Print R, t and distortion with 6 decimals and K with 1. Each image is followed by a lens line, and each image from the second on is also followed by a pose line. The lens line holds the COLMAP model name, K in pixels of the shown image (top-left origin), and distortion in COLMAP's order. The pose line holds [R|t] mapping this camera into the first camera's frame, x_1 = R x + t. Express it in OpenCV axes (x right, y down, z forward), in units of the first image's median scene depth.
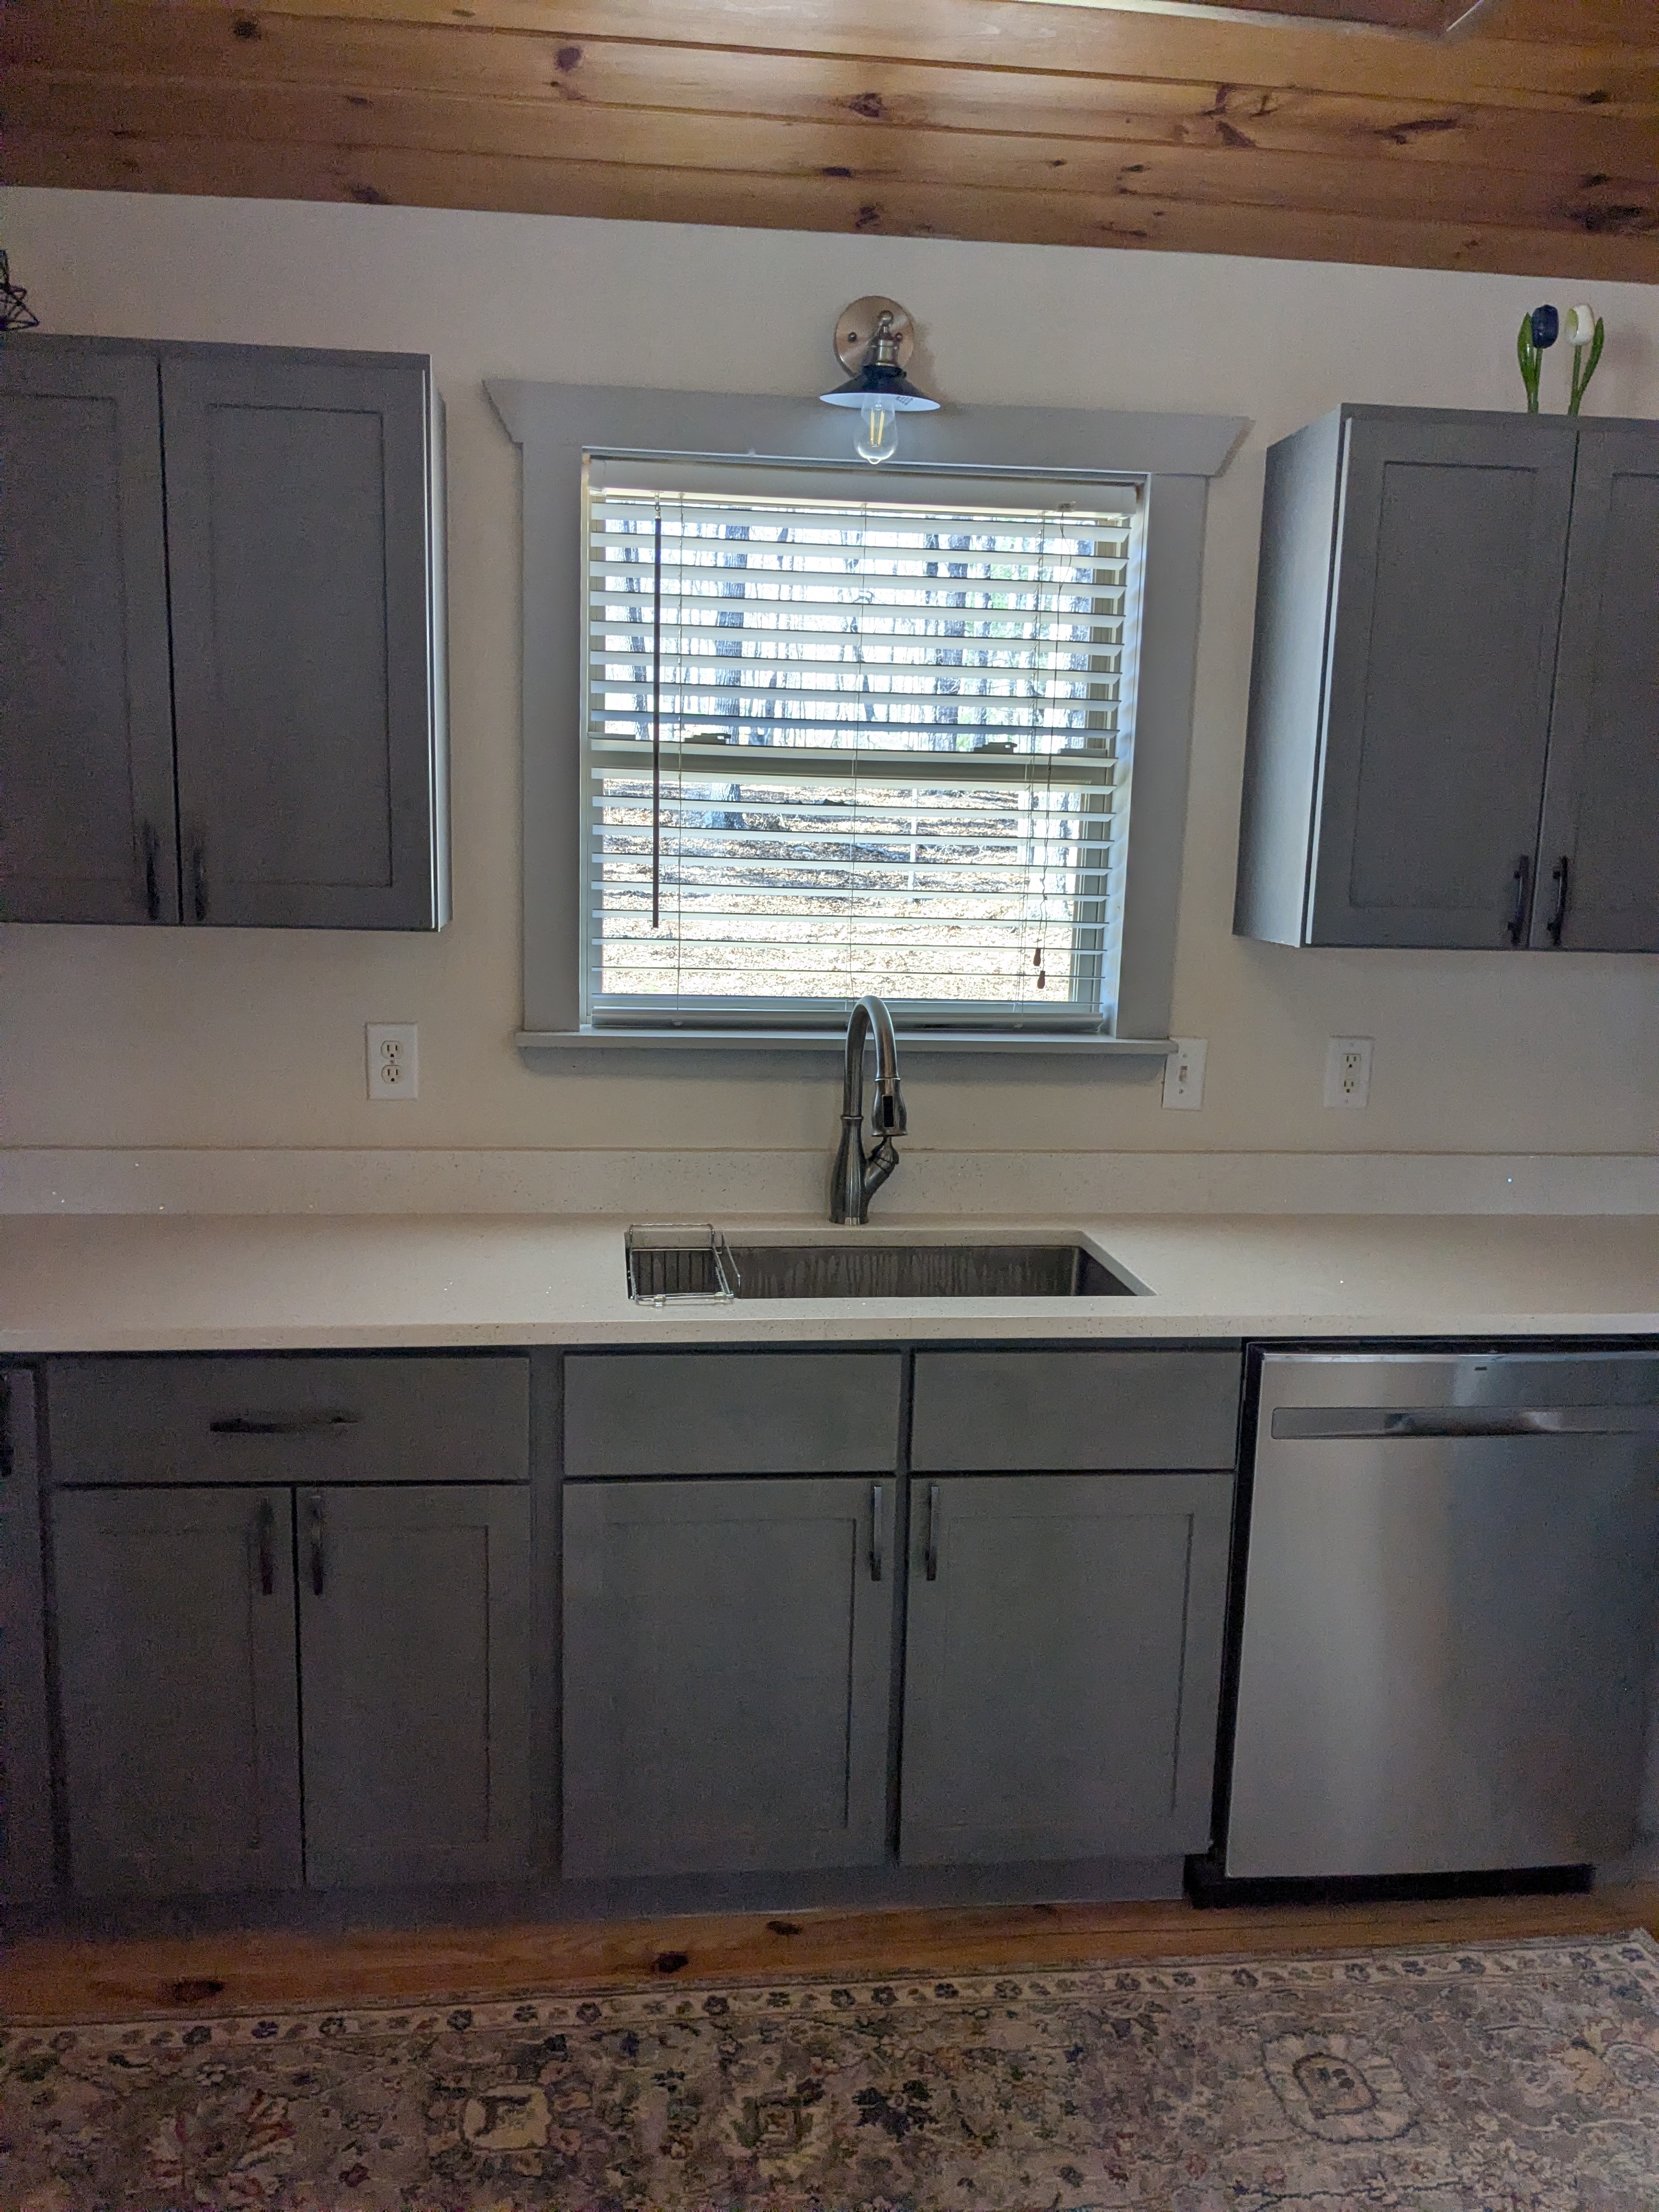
lens RADIAL K [[1754.7, 0, 817.5], [0, 1754.7, 1125.9], [0, 0, 1]] dist [0.041600, -0.067955]
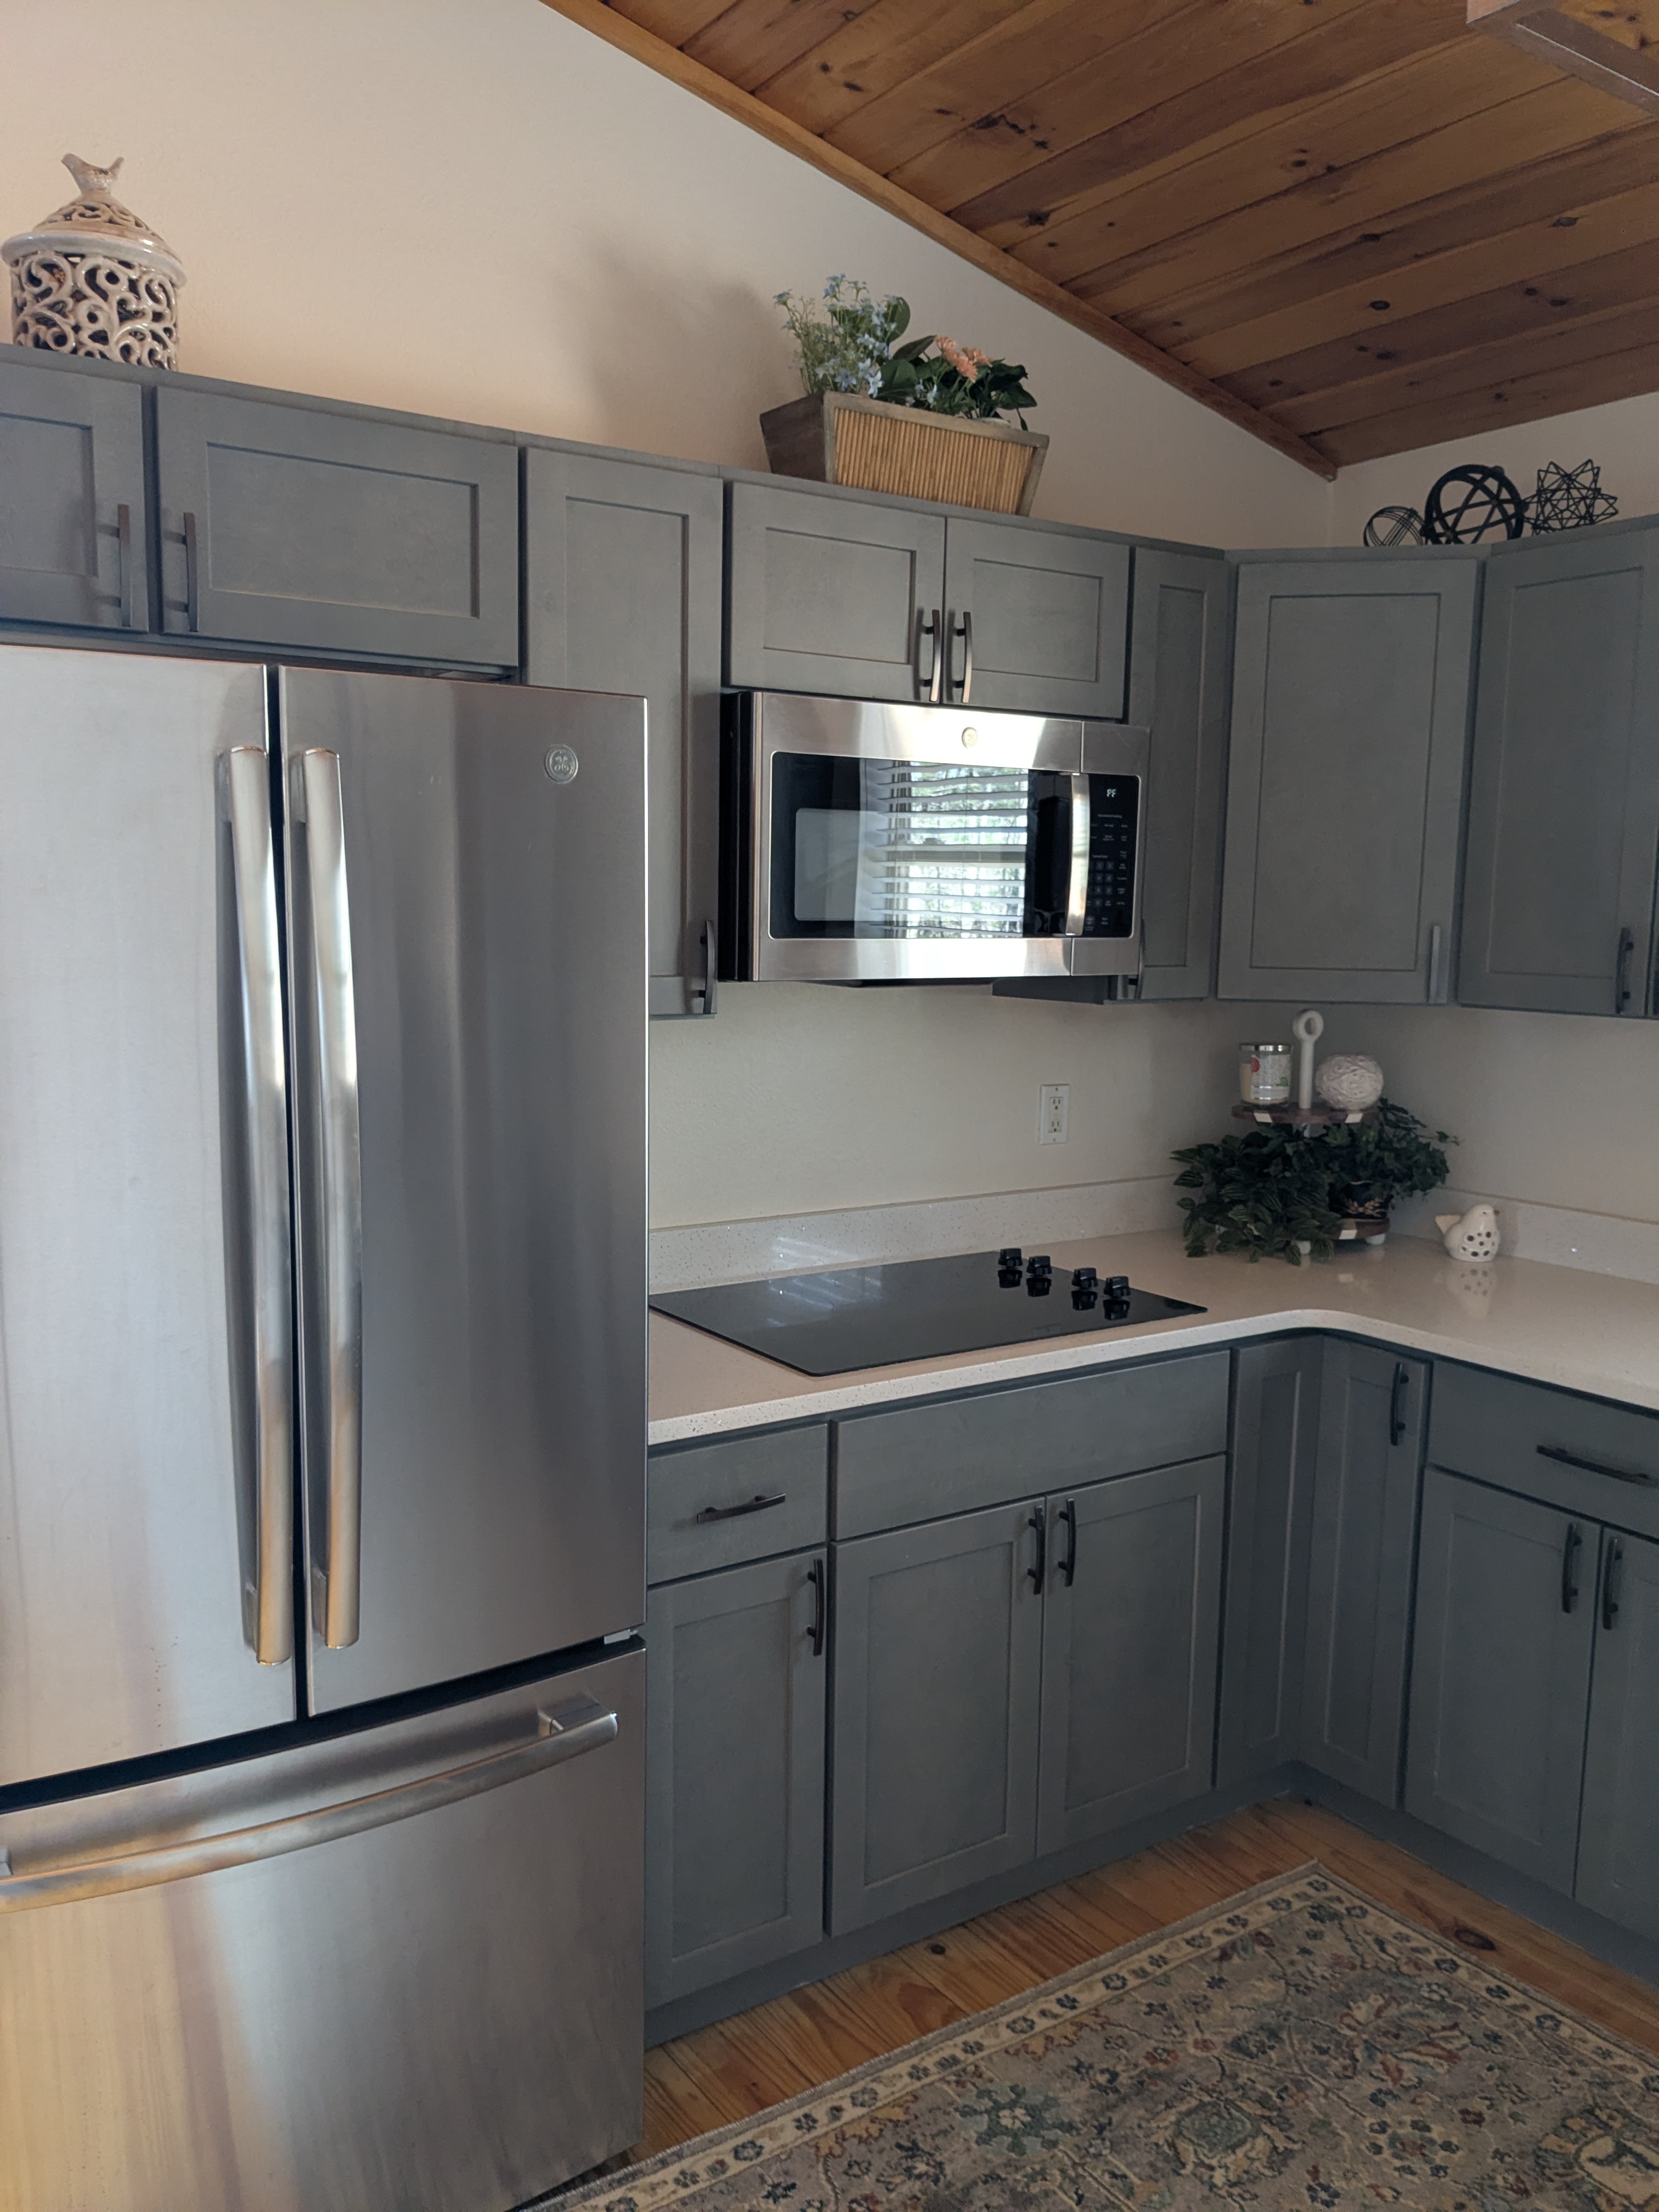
lens RADIAL K [[1754.7, 0, 834.9], [0, 1754.7, 1123.6], [0, 0, 1]] dist [0.041600, -0.067955]
pose [[0.471149, 0.091741, -0.877270, 0.353177], [-0.156398, 0.987506, 0.019273, 0.010214], [0.868077, 0.128123, 0.479611, 0.023142]]
